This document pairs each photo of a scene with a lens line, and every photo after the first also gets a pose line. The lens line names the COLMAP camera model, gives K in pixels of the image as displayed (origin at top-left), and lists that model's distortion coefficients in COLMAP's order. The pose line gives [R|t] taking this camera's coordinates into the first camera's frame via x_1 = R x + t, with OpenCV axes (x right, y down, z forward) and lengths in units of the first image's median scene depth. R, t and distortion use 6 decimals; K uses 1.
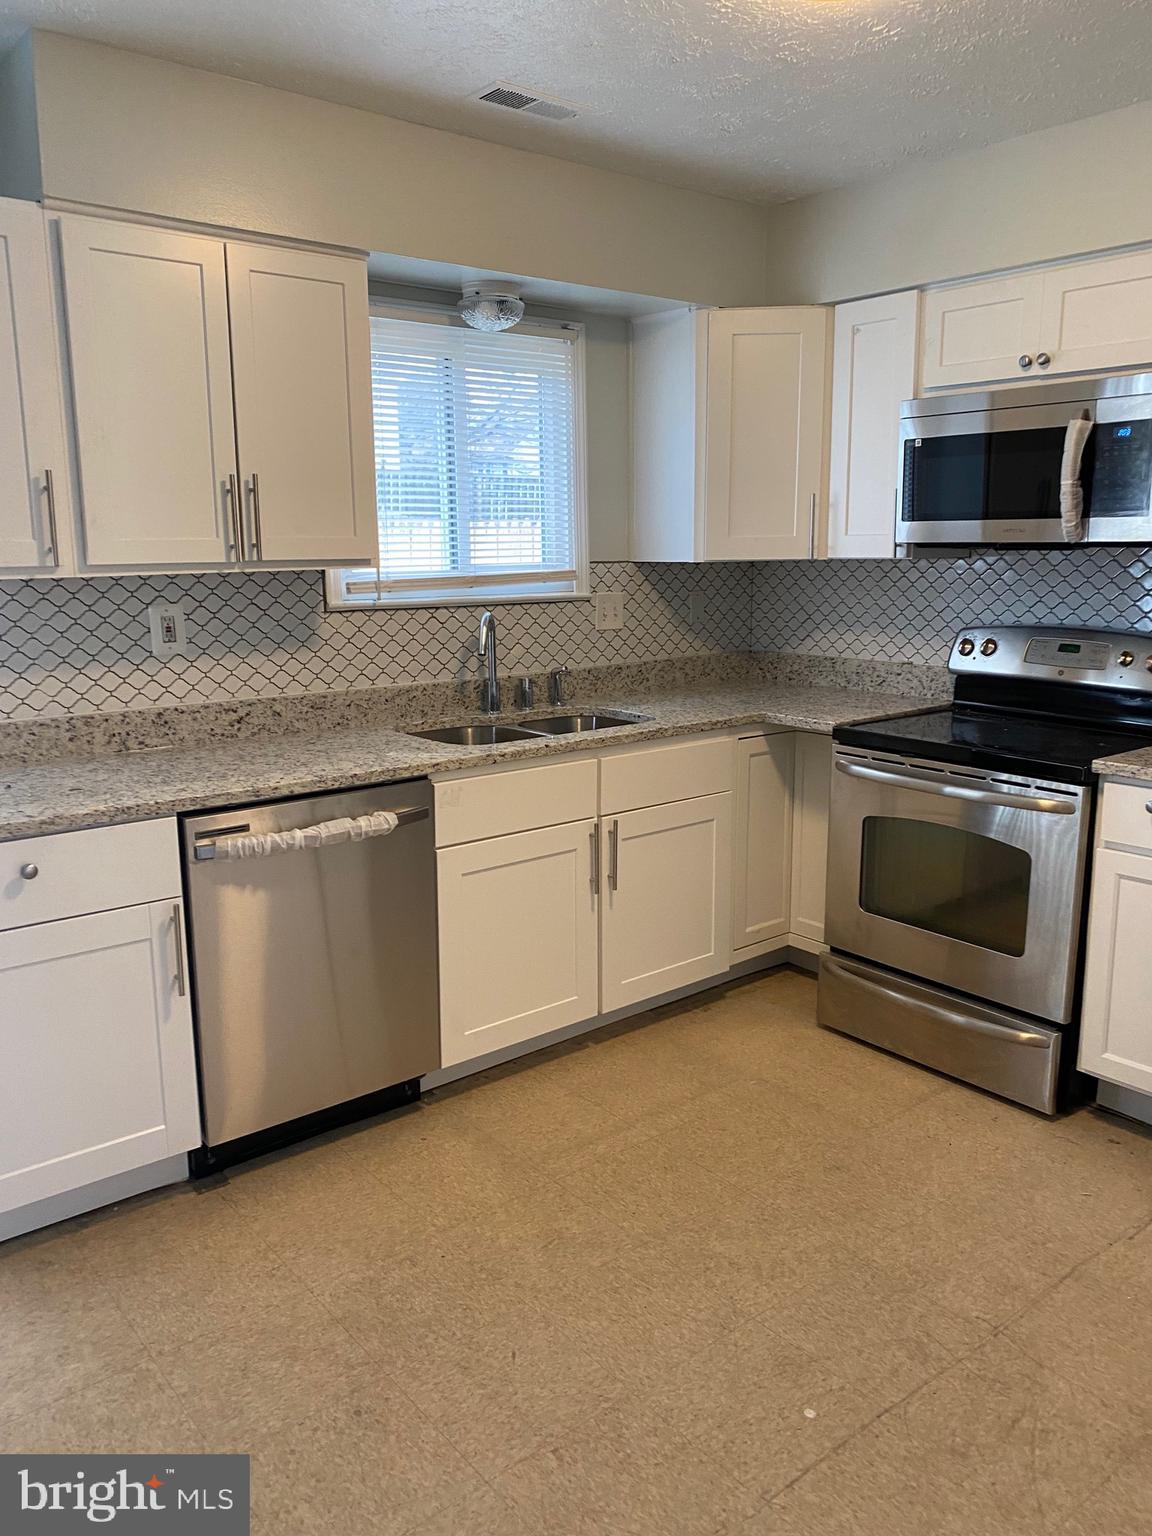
lens RADIAL K [[1182.9, 0, 570.3], [0, 1182.9, 767.4], [0, 0, 1]] dist [0.029121, -0.040793]
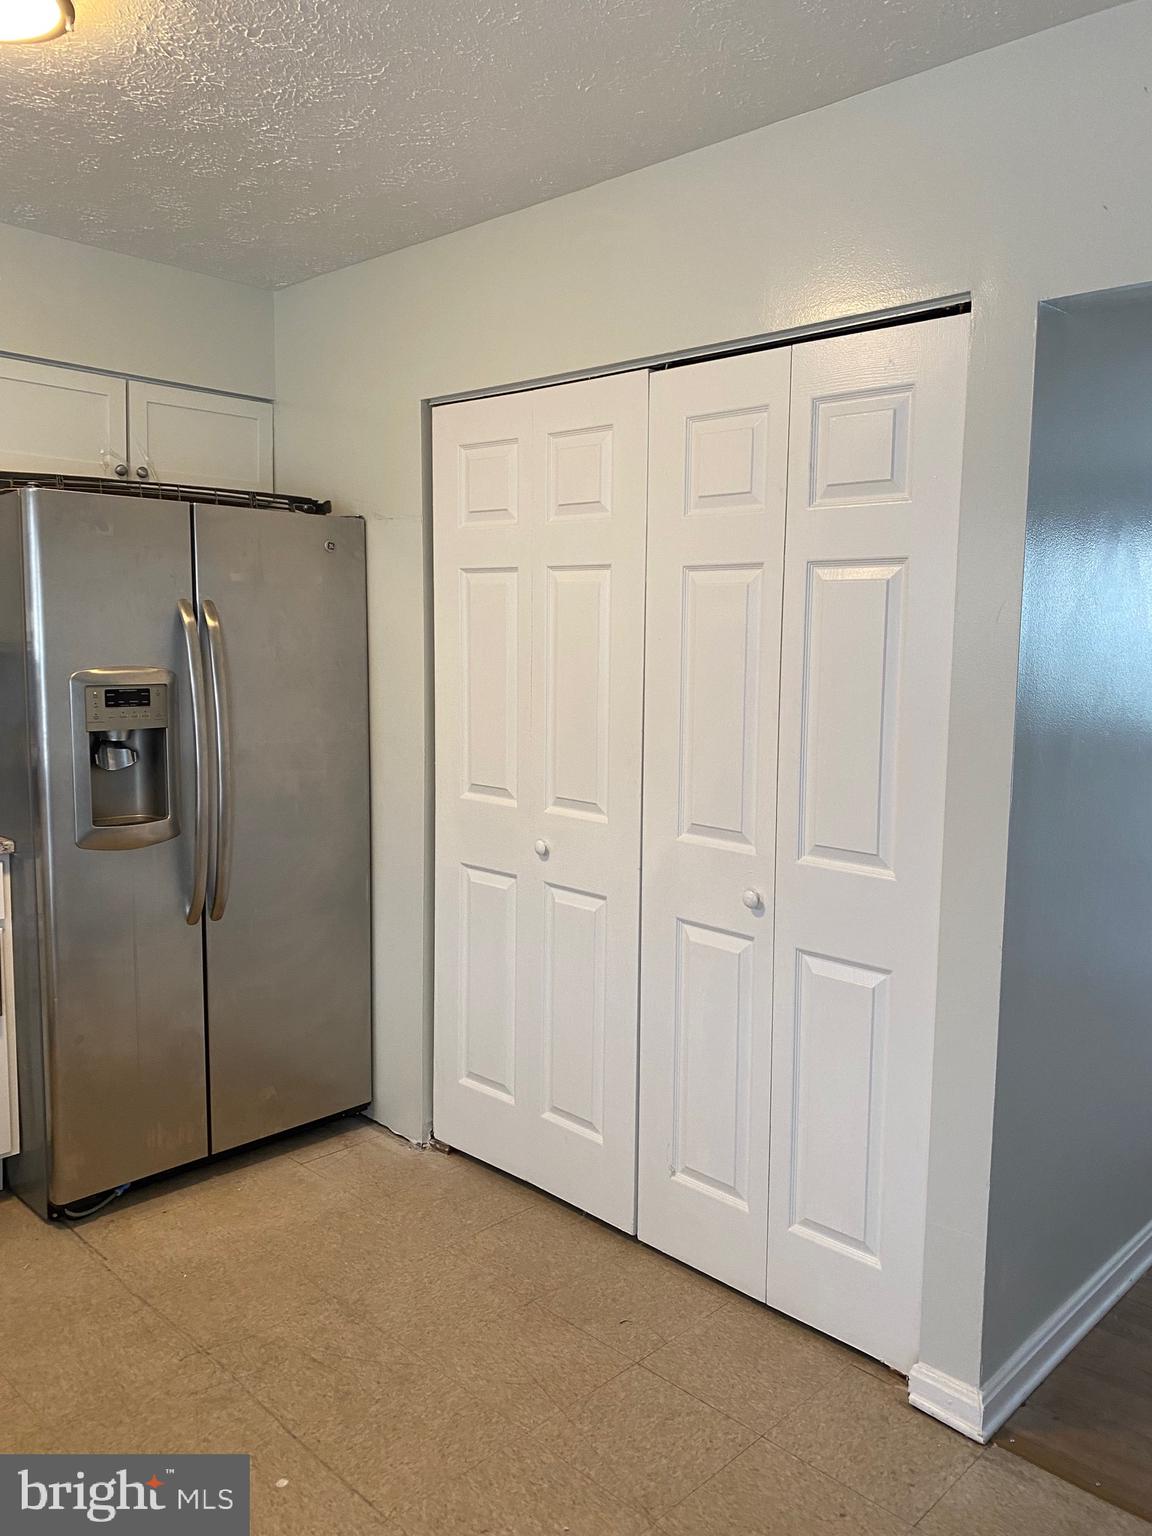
lens RADIAL K [[1182.9, 0, 570.3], [0, 1182.9, 767.4], [0, 0, 1]] dist [0.029121, -0.040793]
pose [[-0.122102, -0.096858, 0.987780, -0.469724], [0.181709, 0.976224, 0.118187, -0.073060], [-0.975742, 0.193919, -0.101599, 0.463150]]
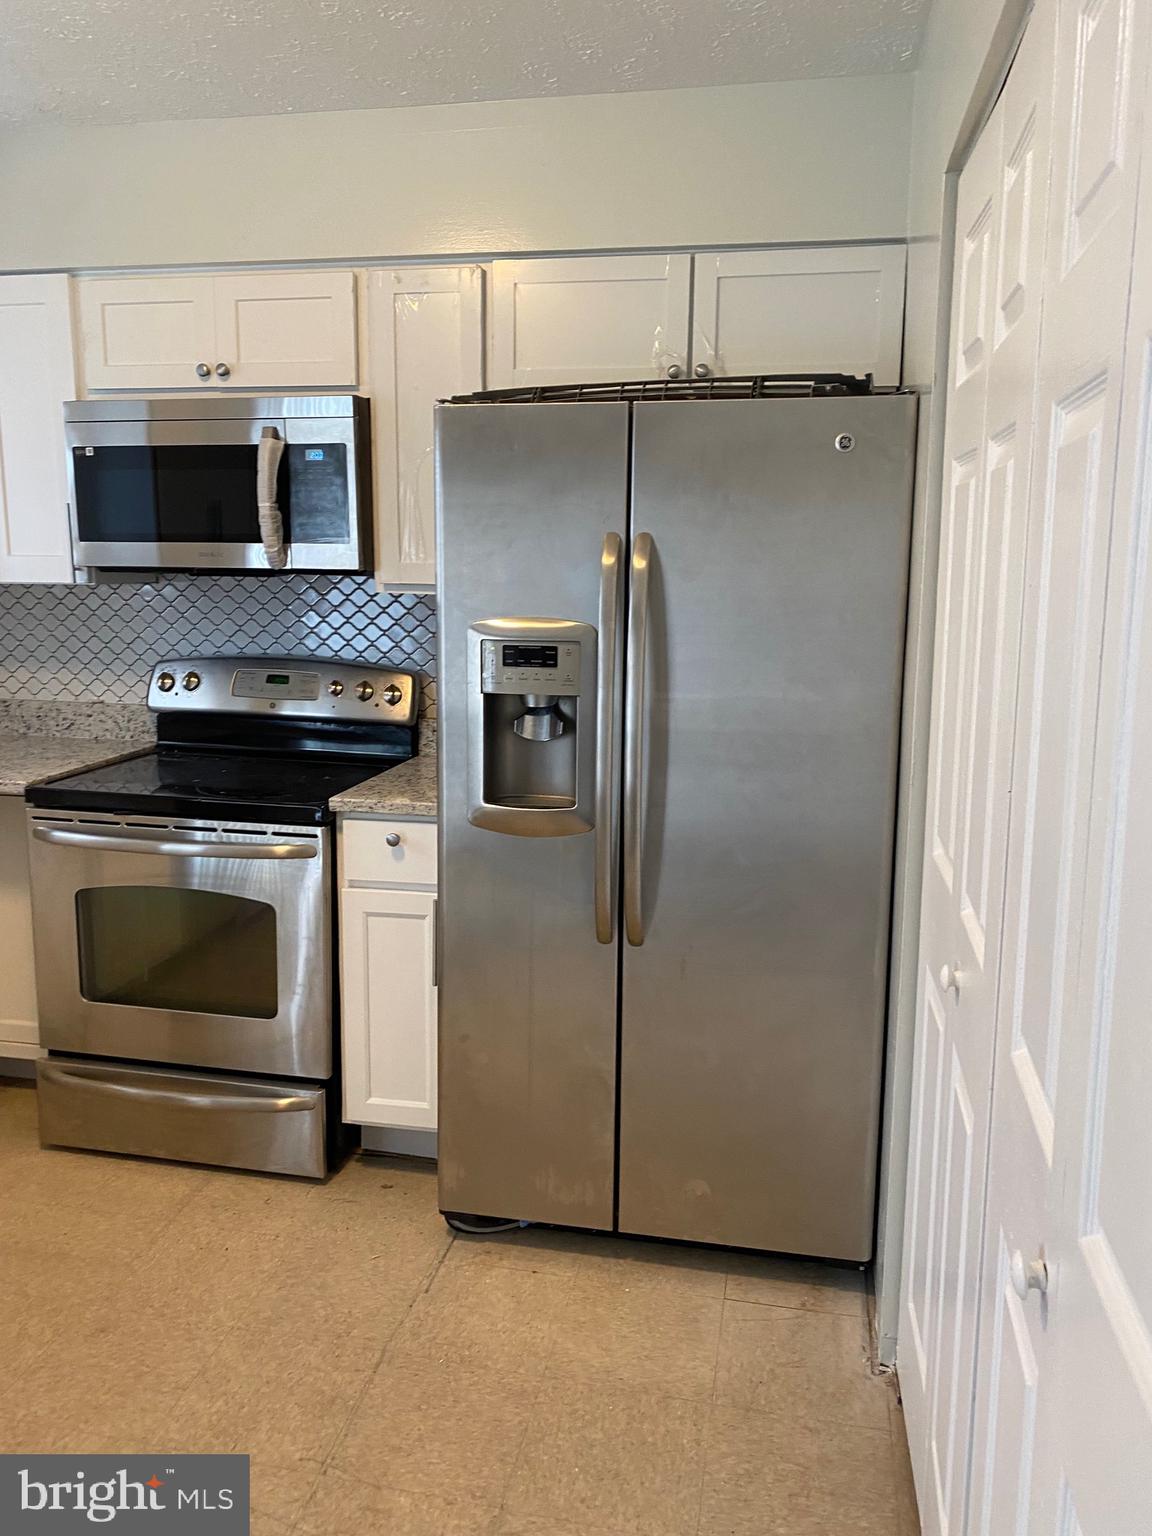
lens RADIAL K [[1182.9, 0, 570.3], [0, 1182.9, 767.4], [0, 0, 1]] dist [0.029121, -0.040793]
pose [[0.772392, -0.094120, 0.628134, -0.002320], [0.105417, 0.994240, 0.019350, -0.024189], [-0.626337, 0.051270, 0.777864, 0.120140]]
